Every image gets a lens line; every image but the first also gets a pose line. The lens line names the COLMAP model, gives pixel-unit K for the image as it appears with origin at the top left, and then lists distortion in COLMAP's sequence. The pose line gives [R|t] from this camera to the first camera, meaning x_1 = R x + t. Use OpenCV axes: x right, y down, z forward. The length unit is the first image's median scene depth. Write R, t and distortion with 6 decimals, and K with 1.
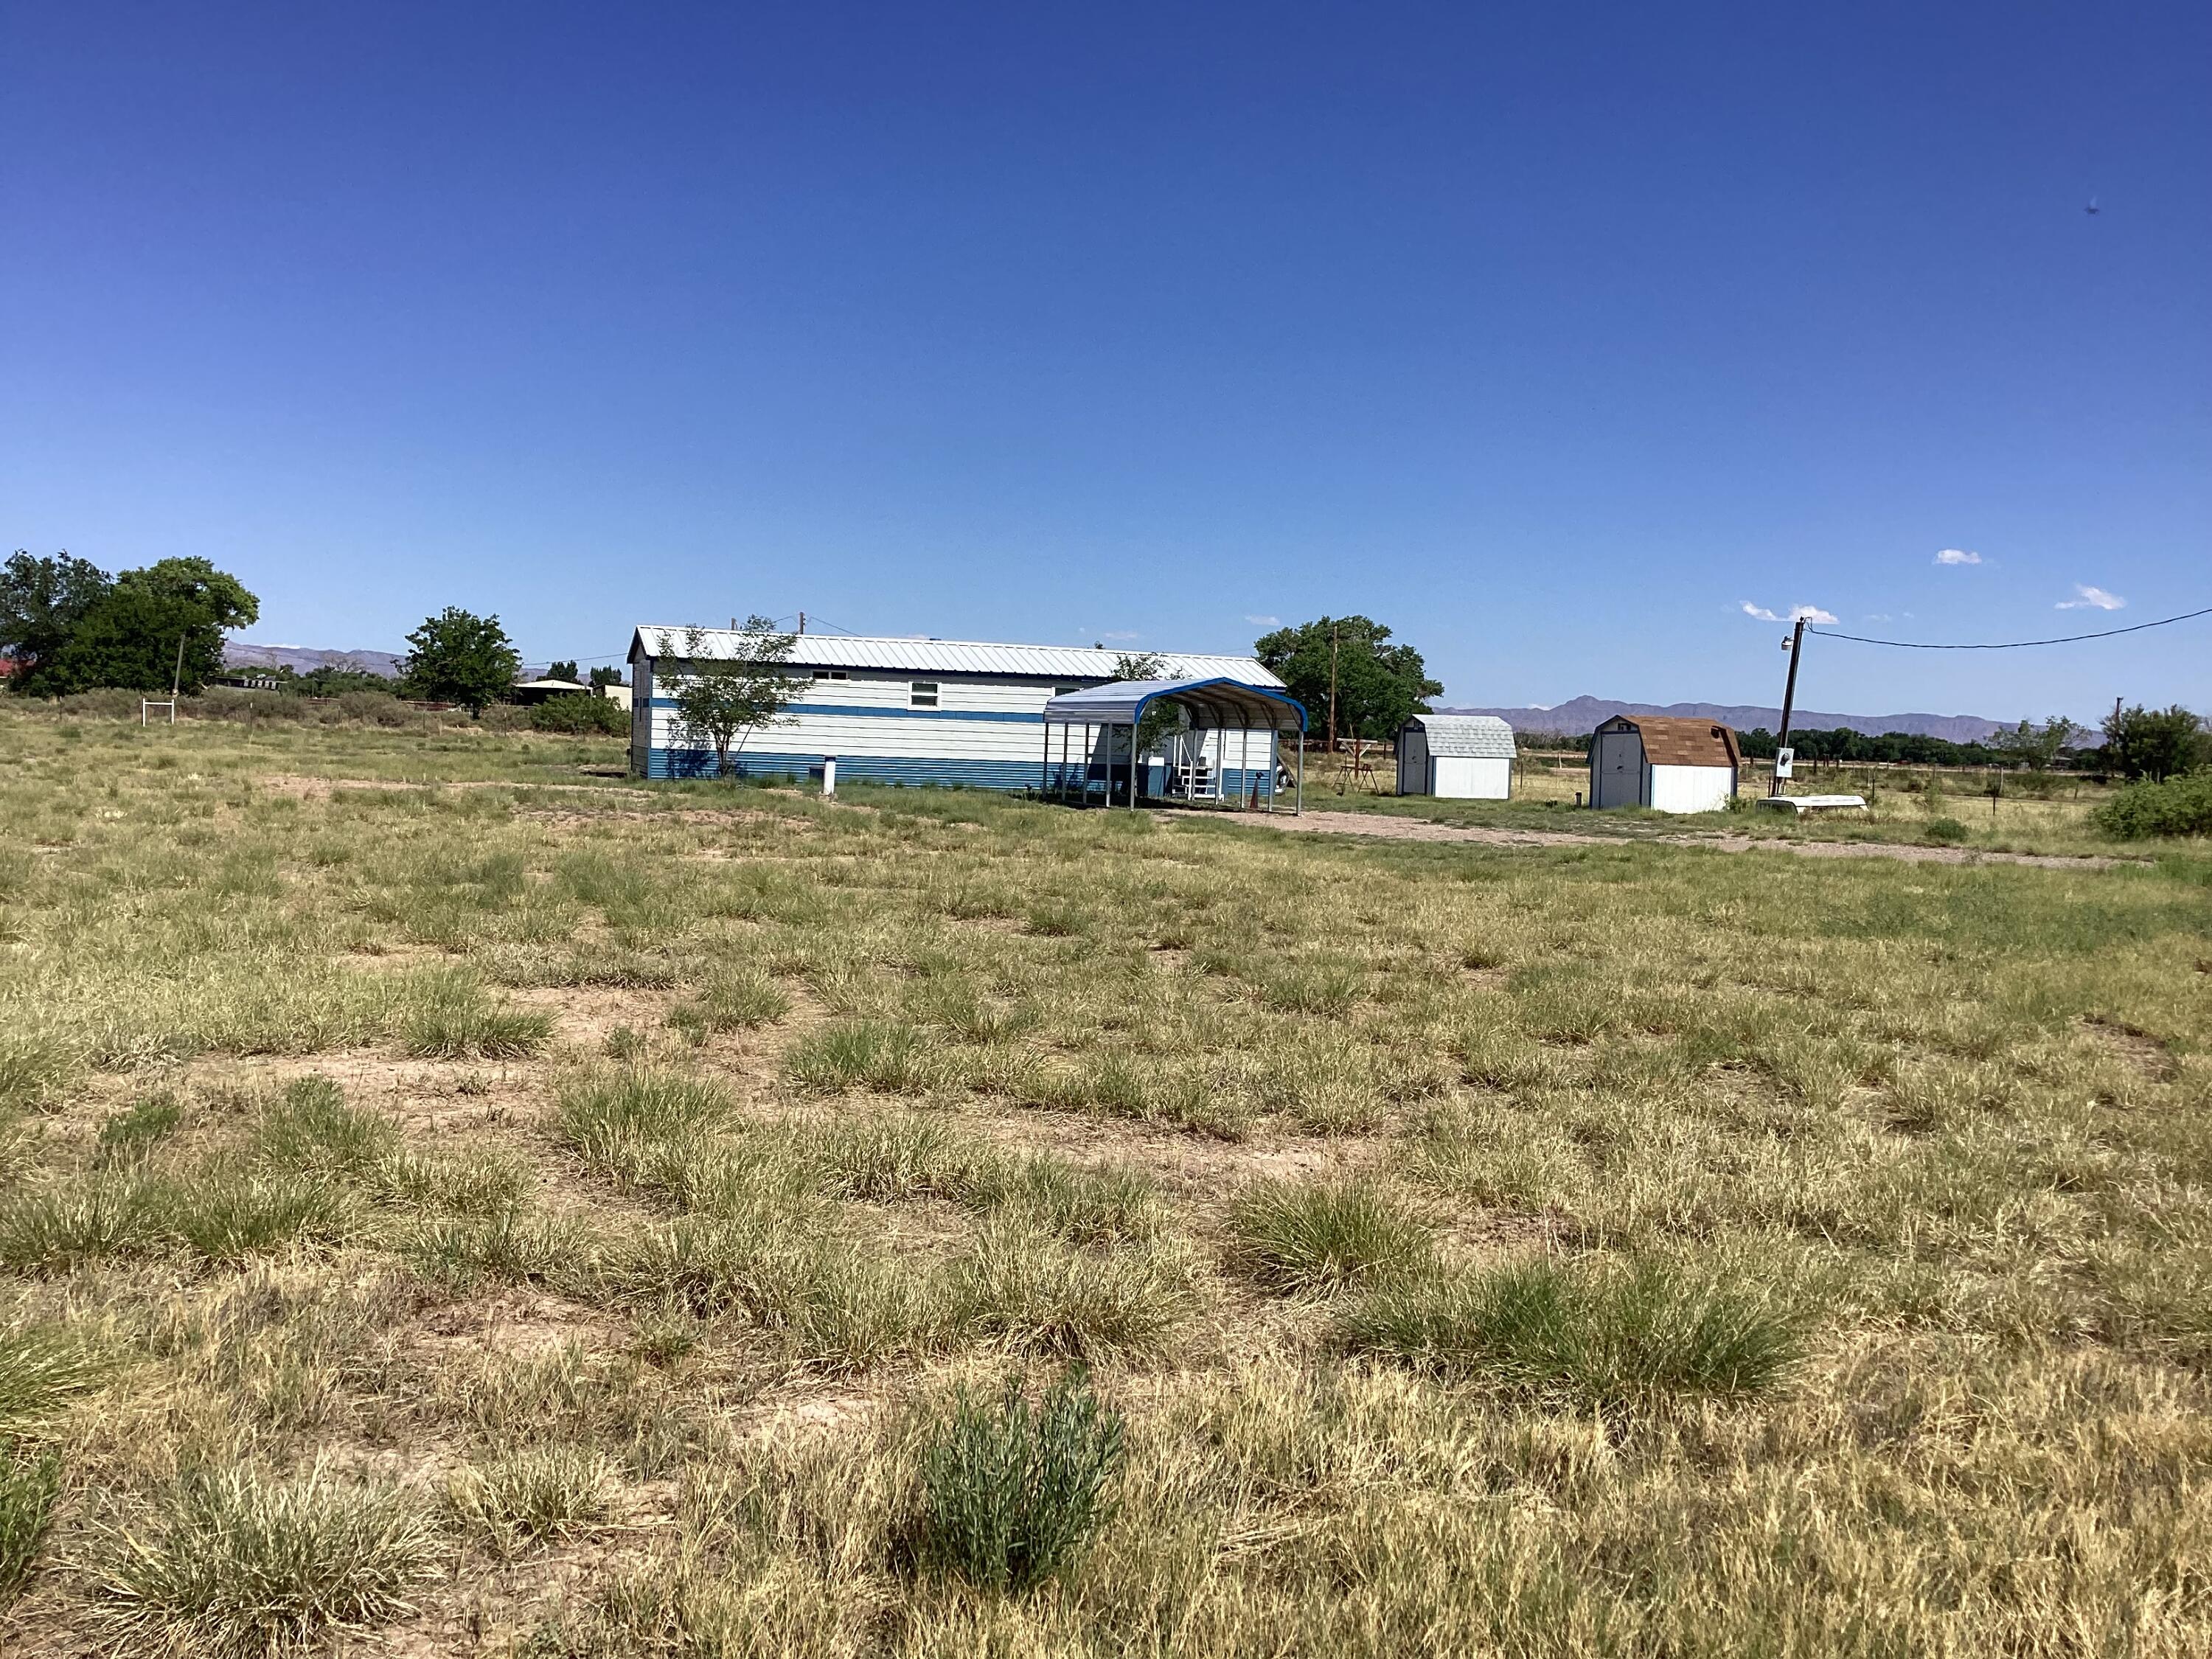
lens RADIAL K [[2007.3, 0, 1106.0], [0, 2007.3, 829.5], [0, 0, 1]] dist [0.140437, -0.267329]
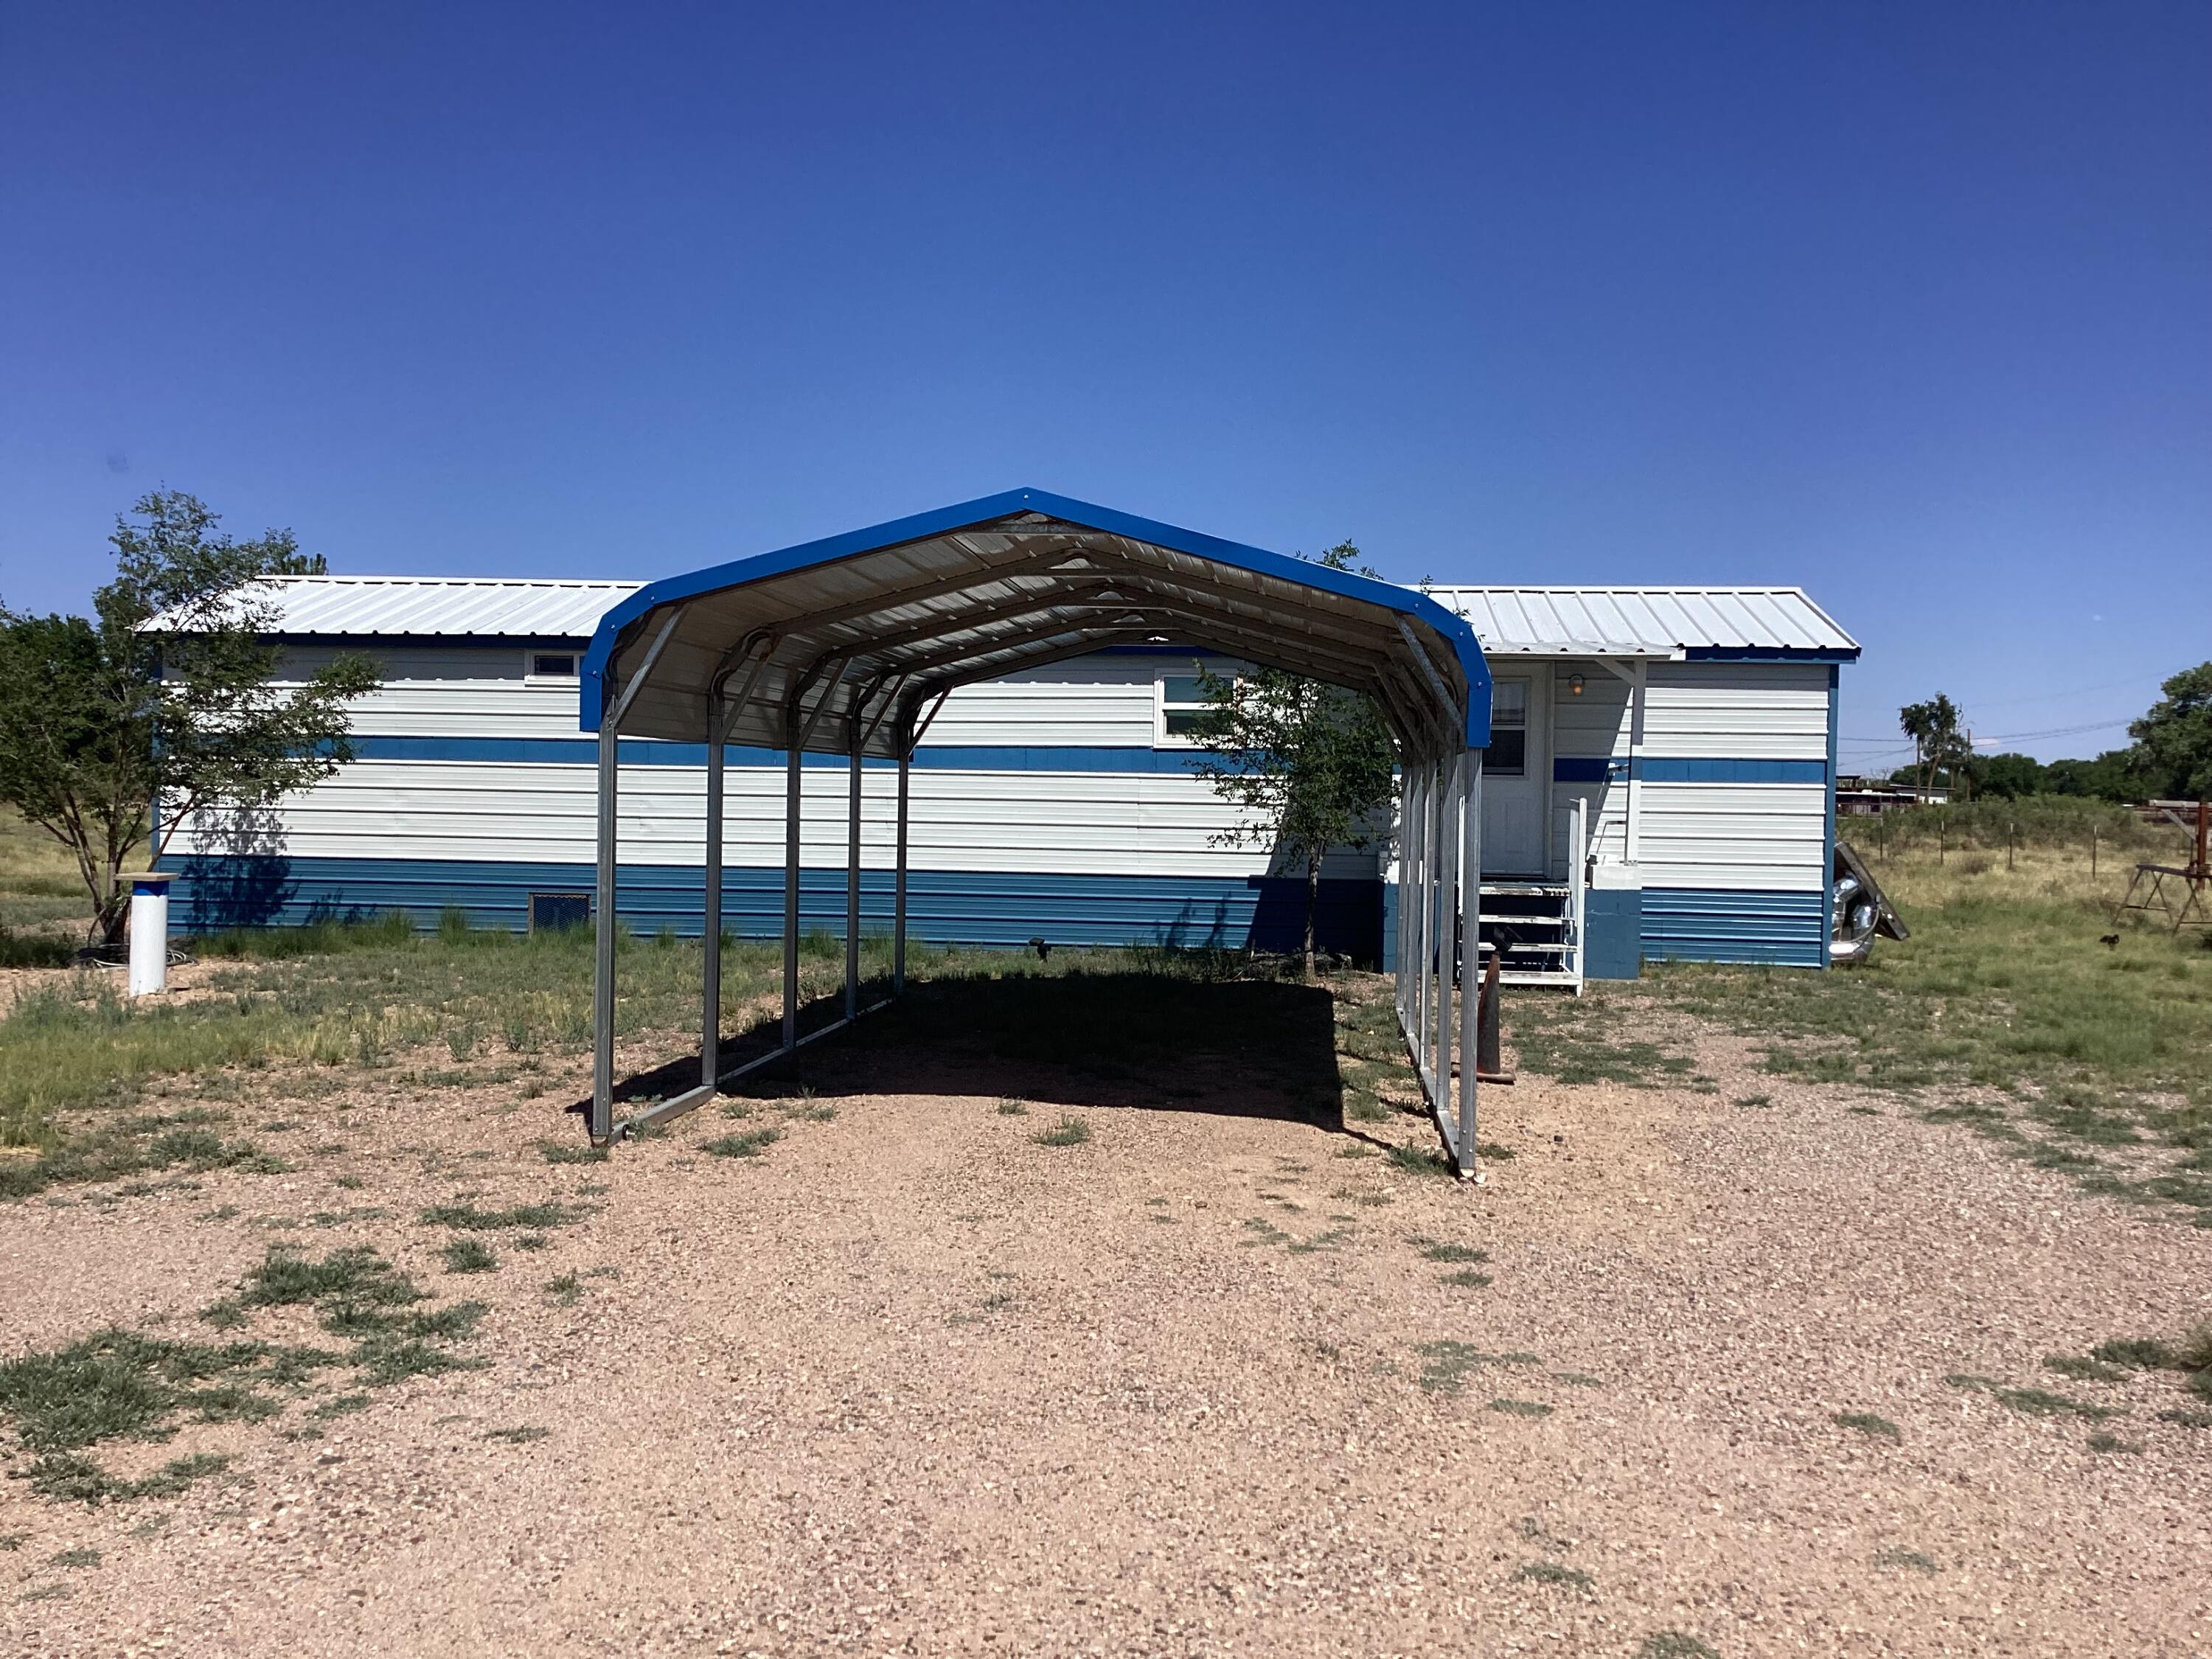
lens RADIAL K [[2007.3, 0, 1106.0], [0, 2007.3, 829.5], [0, 0, 1]] dist [0.140437, -0.267329]
pose [[0.913085, -0.015422, -0.407478, 0.120272], [-0.001383, 0.999162, -0.040915, -0.027128], [0.407768, 0.037922, 0.912298, 0.667218]]
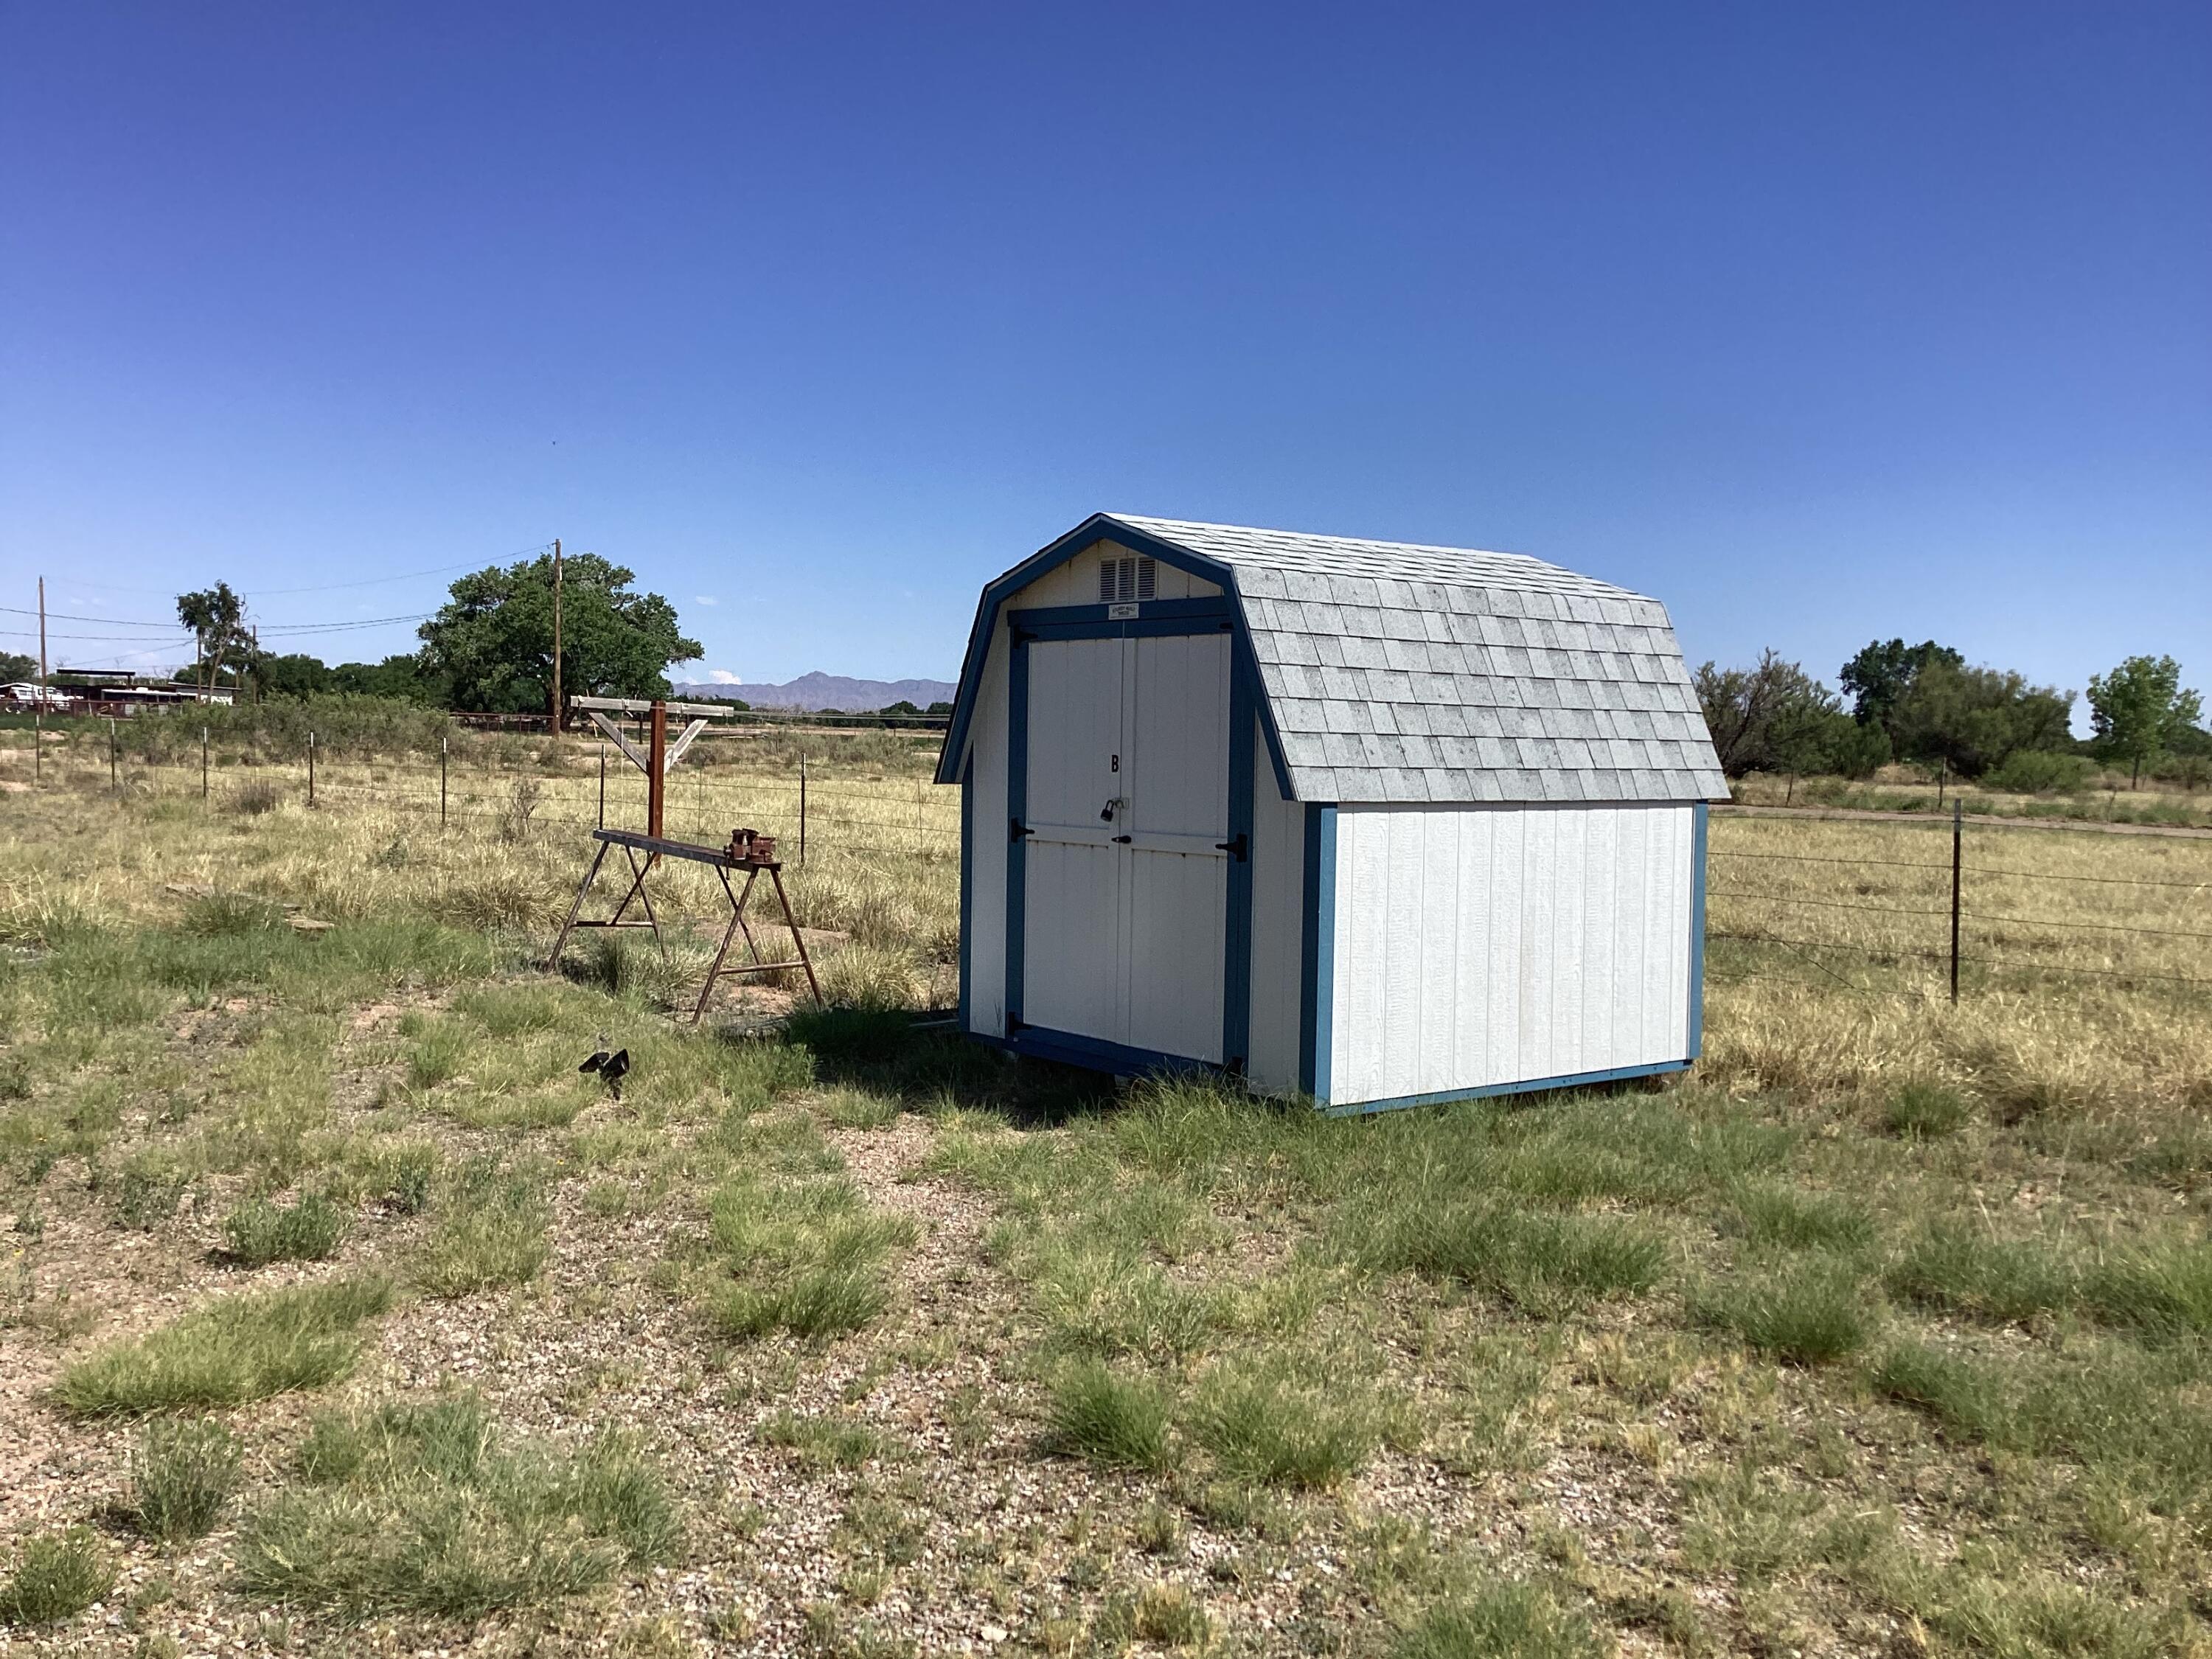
lens RADIAL K [[2007.3, 0, 1106.0], [0, 2007.3, 829.5], [0, 0, 1]] dist [0.140437, -0.267329]
pose [[0.930824, -0.029370, 0.364287, 0.116587], [0.024860, 0.999545, 0.017065, -0.043272], [-0.364622, -0.006828, 0.931131, 1.015513]]
